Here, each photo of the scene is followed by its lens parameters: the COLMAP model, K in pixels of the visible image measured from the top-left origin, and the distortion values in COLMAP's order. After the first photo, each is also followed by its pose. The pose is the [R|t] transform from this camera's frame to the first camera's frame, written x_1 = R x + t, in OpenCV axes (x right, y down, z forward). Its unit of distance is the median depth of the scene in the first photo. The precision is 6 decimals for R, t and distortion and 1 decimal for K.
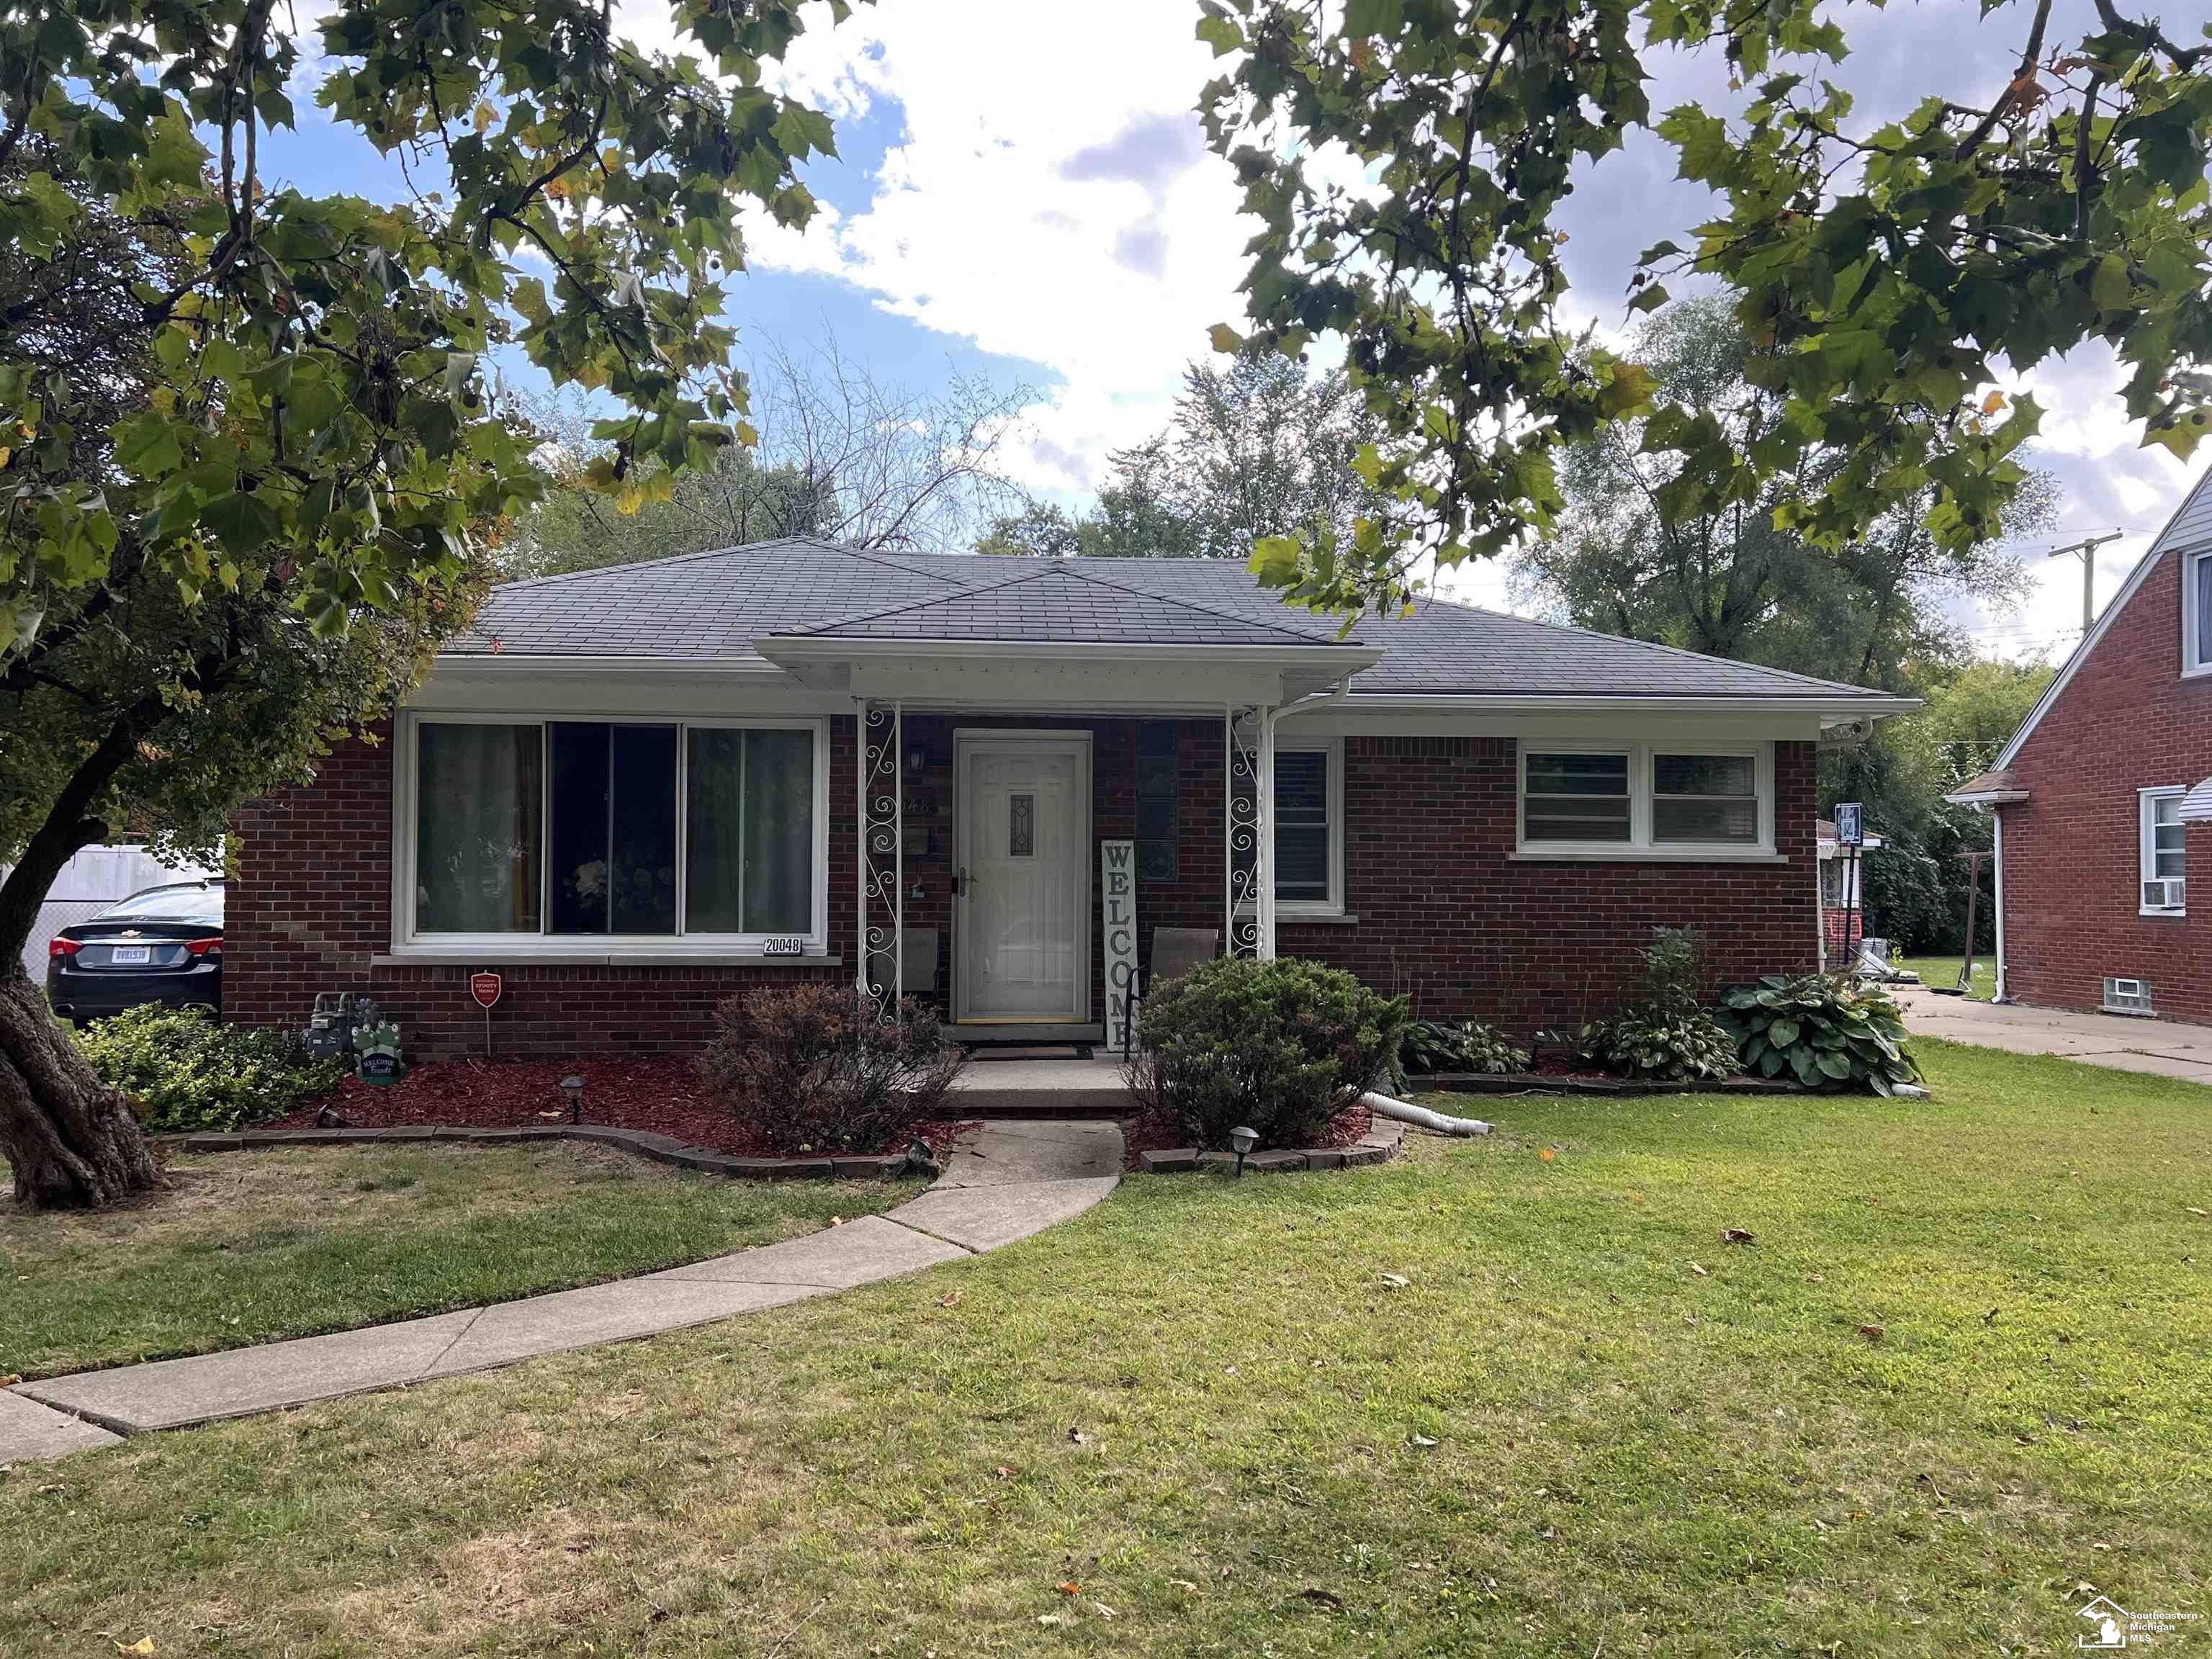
lens RADIAL K [[1611.1, 0, 1106.0], [0, 1611.1, 829.5], [0, 0, 1]] dist [0.111068, -0.162919]
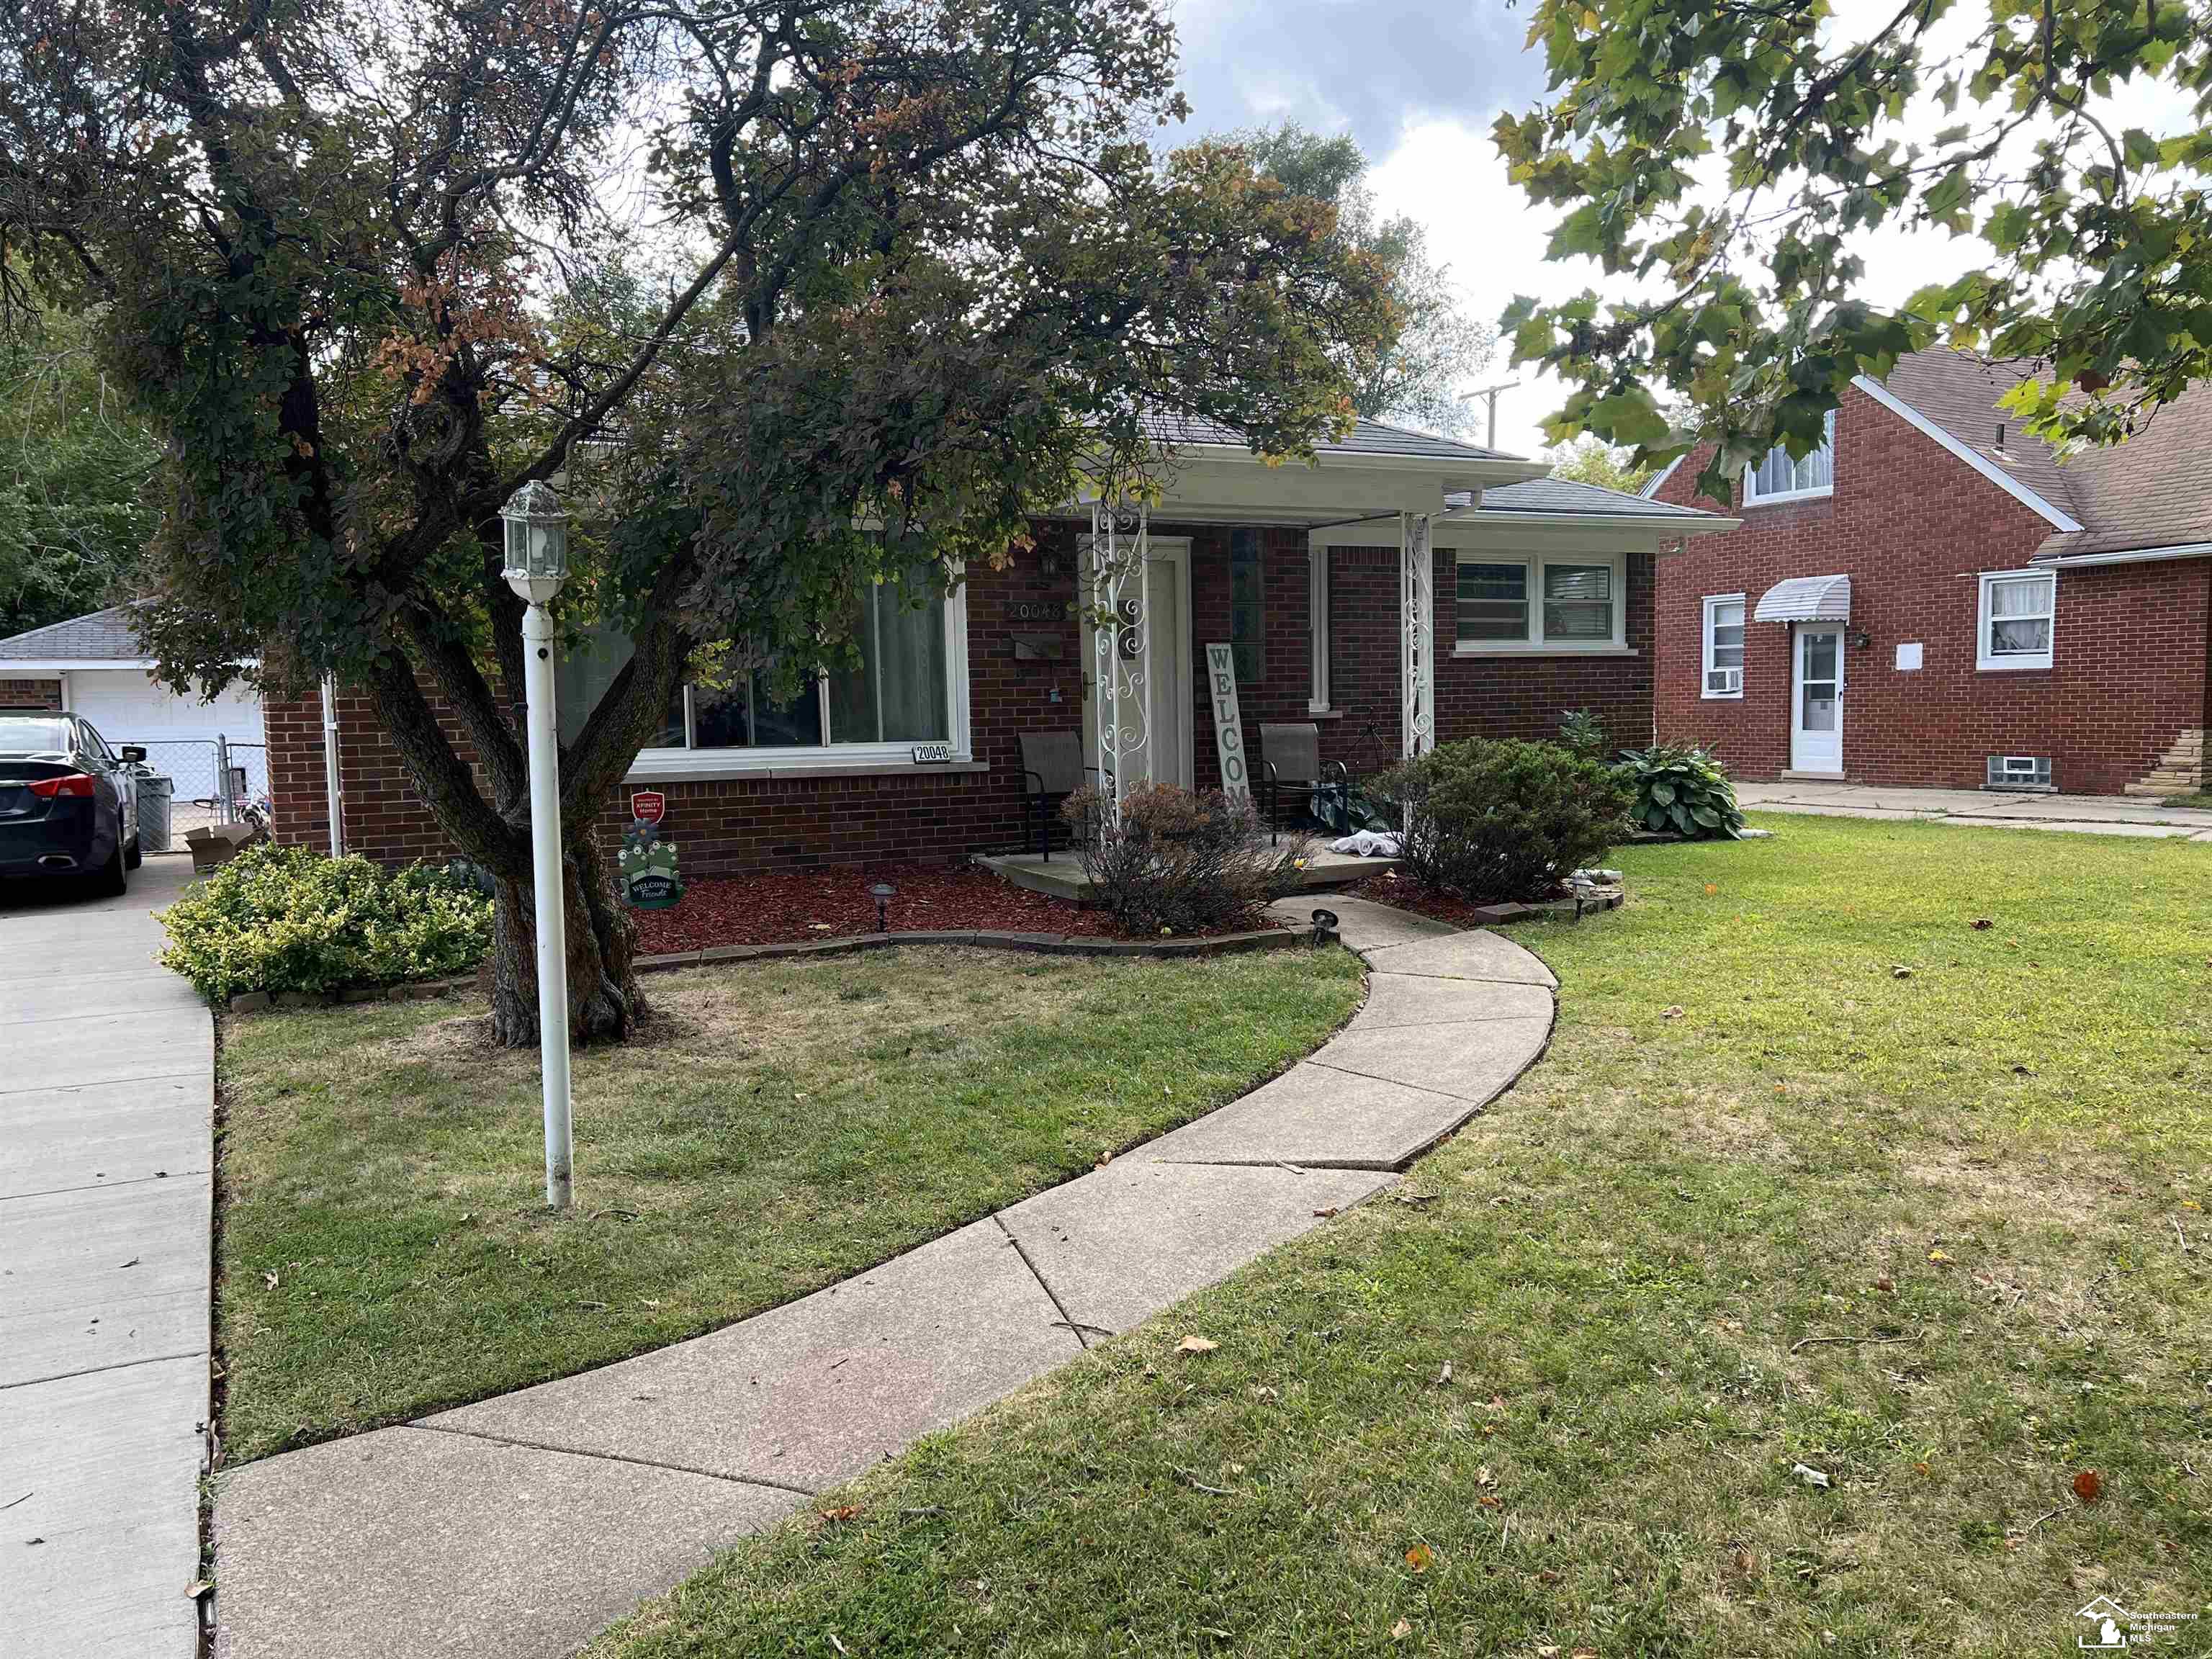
lens RADIAL K [[1611.1, 0, 1106.0], [0, 1611.1, 829.5], [0, 0, 1]] dist [0.111068, -0.162919]
pose [[0.922892, -0.056996, 0.380816, -0.474667], [0.014861, 0.993520, 0.112685, 0.007642], [-0.384771, -0.098337, 0.917759, 0.039114]]
